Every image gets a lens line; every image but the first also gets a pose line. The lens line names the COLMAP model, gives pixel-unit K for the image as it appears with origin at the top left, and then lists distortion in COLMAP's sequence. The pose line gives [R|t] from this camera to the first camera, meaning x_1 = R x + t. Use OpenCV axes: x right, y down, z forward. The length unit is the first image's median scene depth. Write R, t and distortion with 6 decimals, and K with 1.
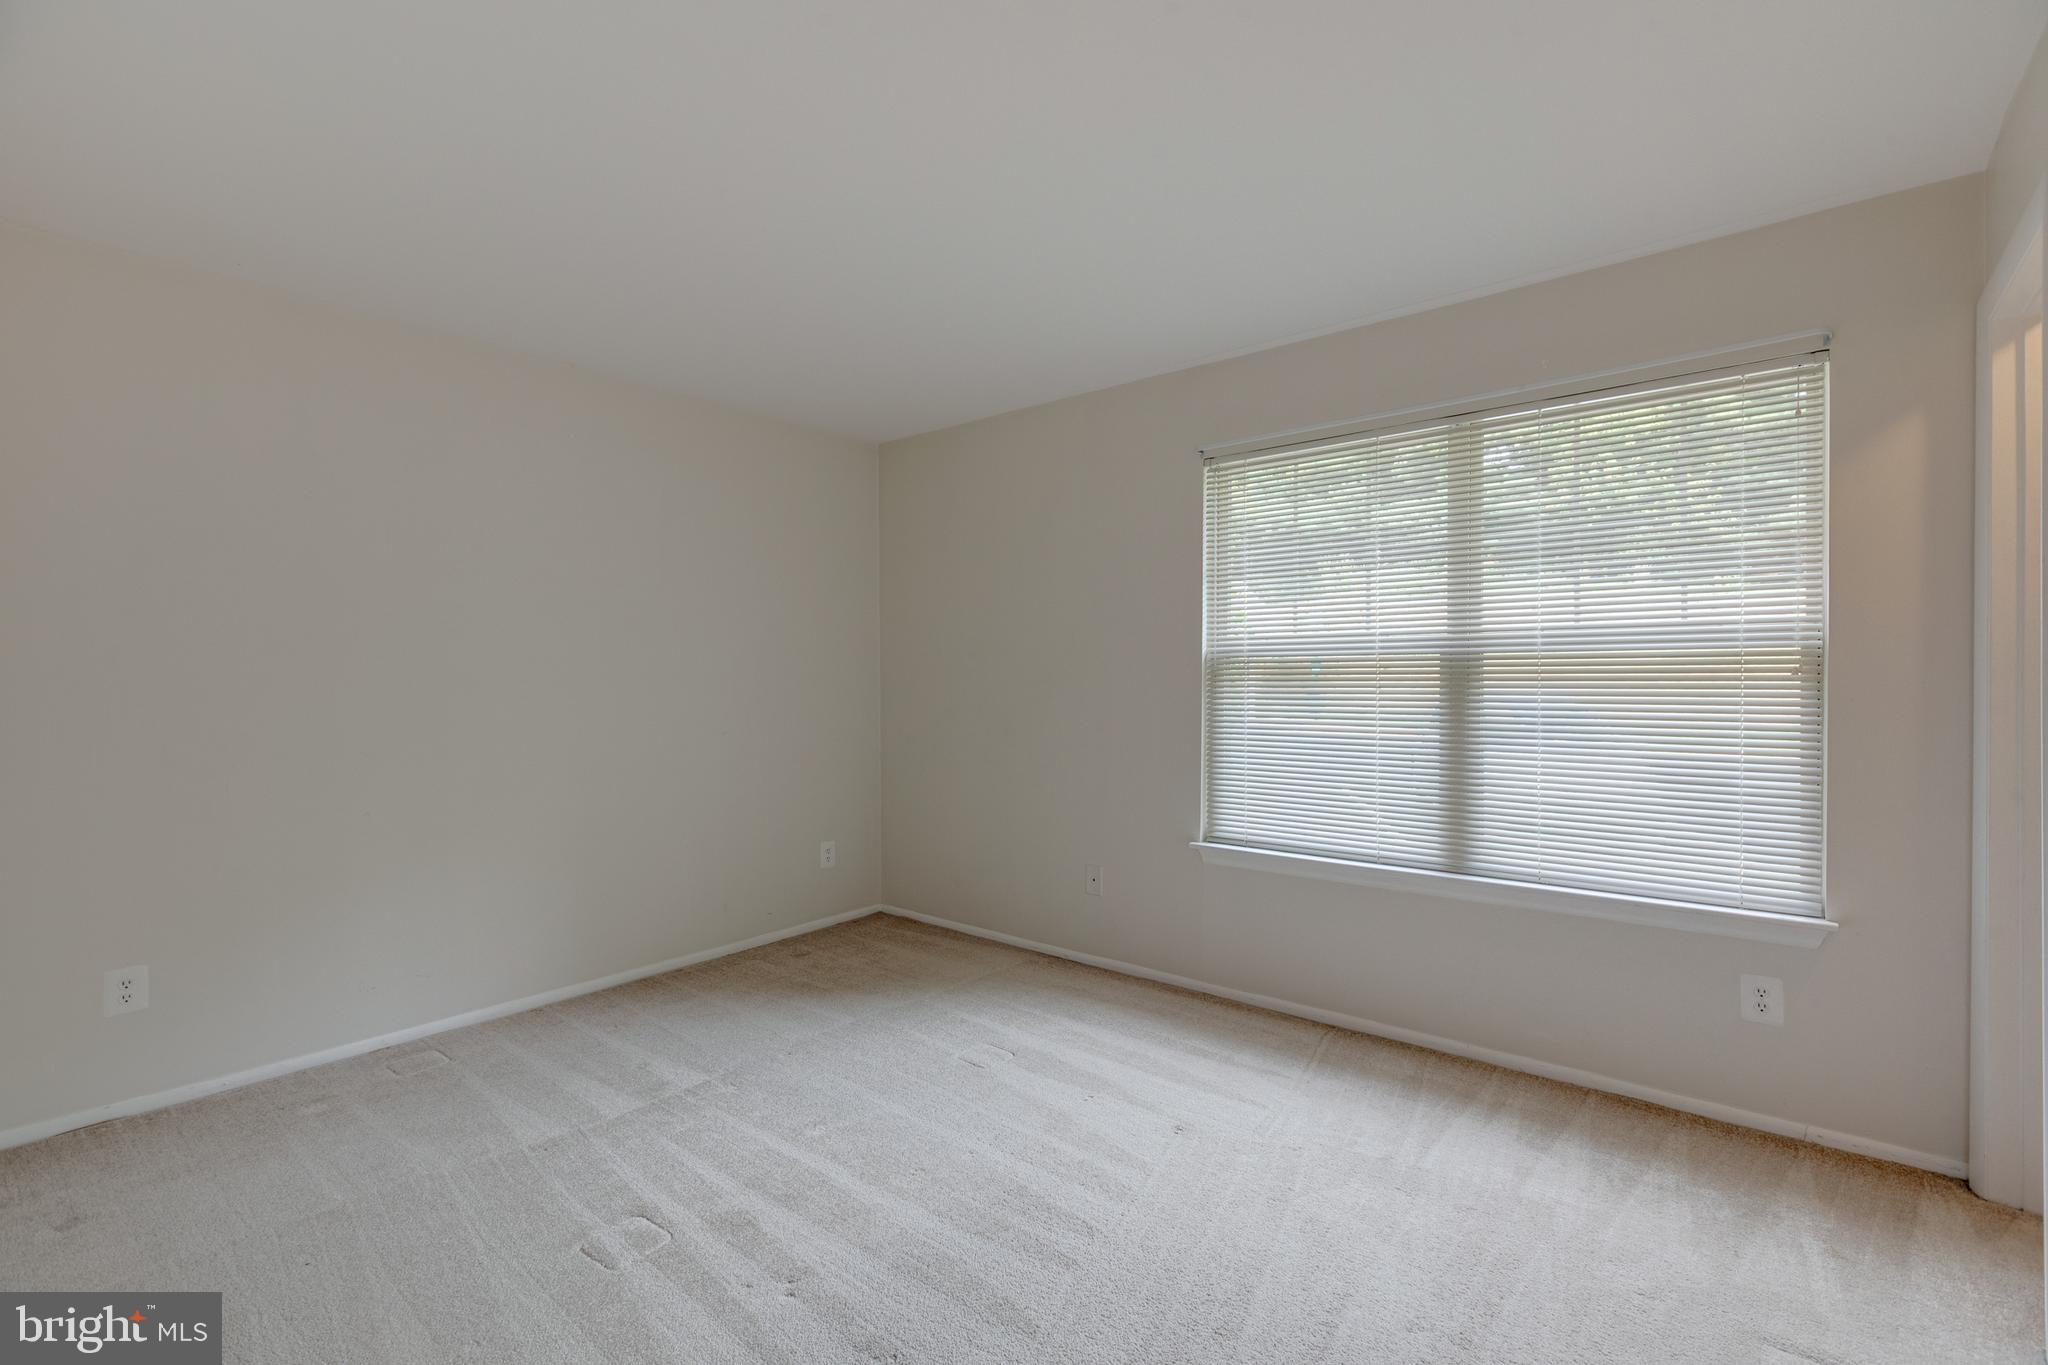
lens RADIAL K [[905.0, 0, 1028.4], [0, 905.0, 679.2], [0, 0, 1]] dist [0.001863, -0.000166]
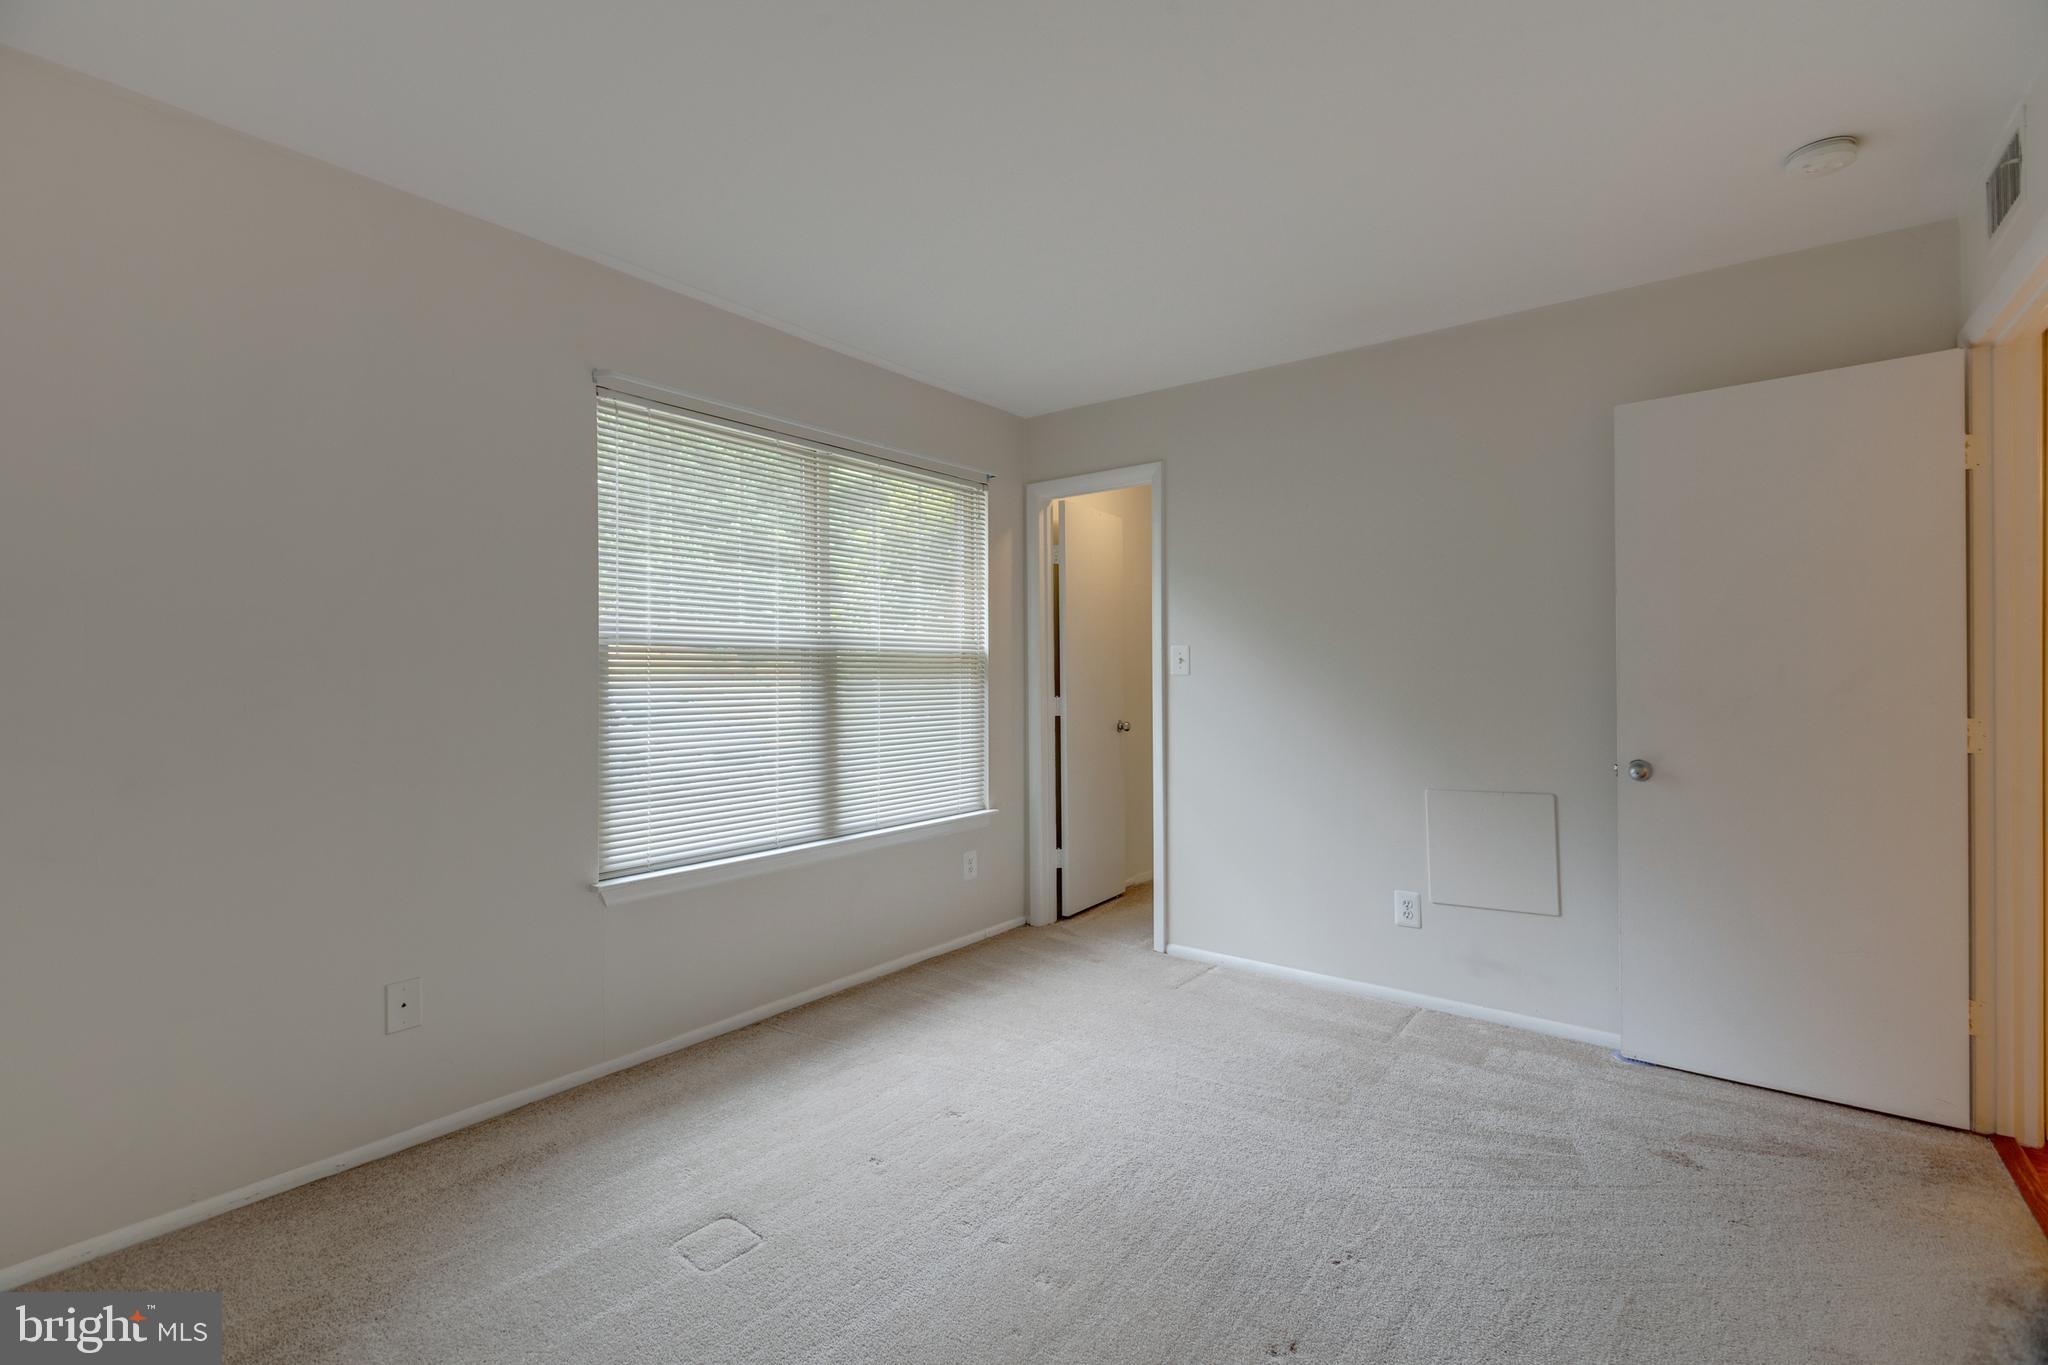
lens RADIAL K [[905.0, 0, 1028.4], [0, 905.0, 679.2], [0, 0, 1]] dist [0.001863, -0.000166]
pose [[-0.026573, -0.004669, 0.999636, -0.716597], [0.004584, 0.999978, 0.004793, 0.004946], [-0.999636, 0.004710, -0.026551, 0.794663]]
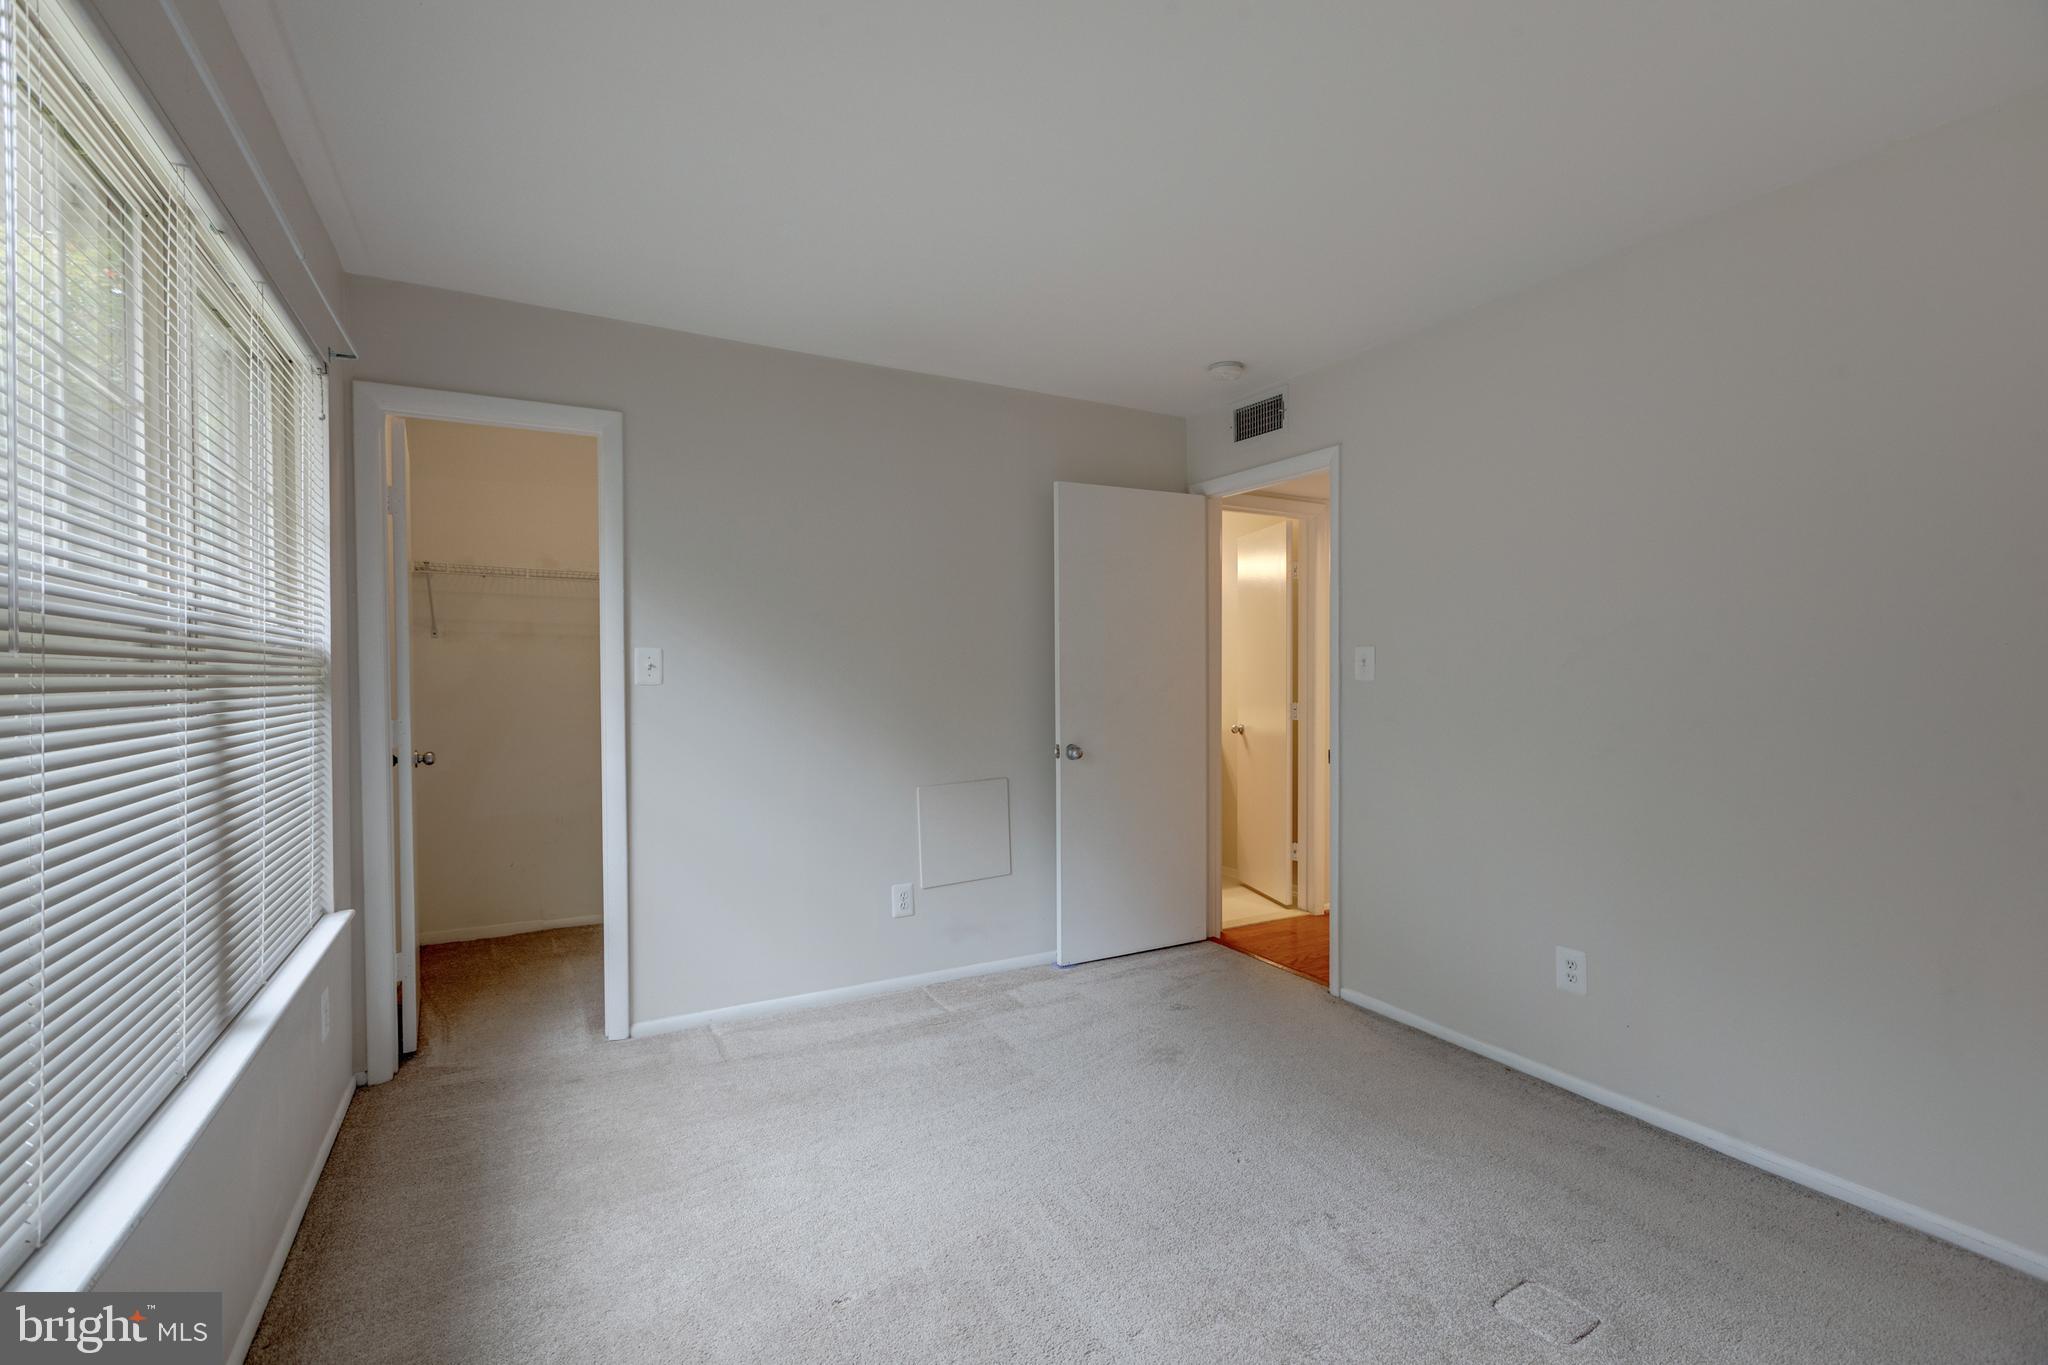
lens RADIAL K [[895.6, 0, 1018.1], [0, 895.6, 688.9], [0, 0, 1]] dist [0.000747, 0.000040]
pose [[-0.923348, 0.003704, 0.383946, -0.199864], [0.008323, 0.999912, 0.010370, 0.003451], [-0.383874, 0.012771, -0.923297, 1.350664]]
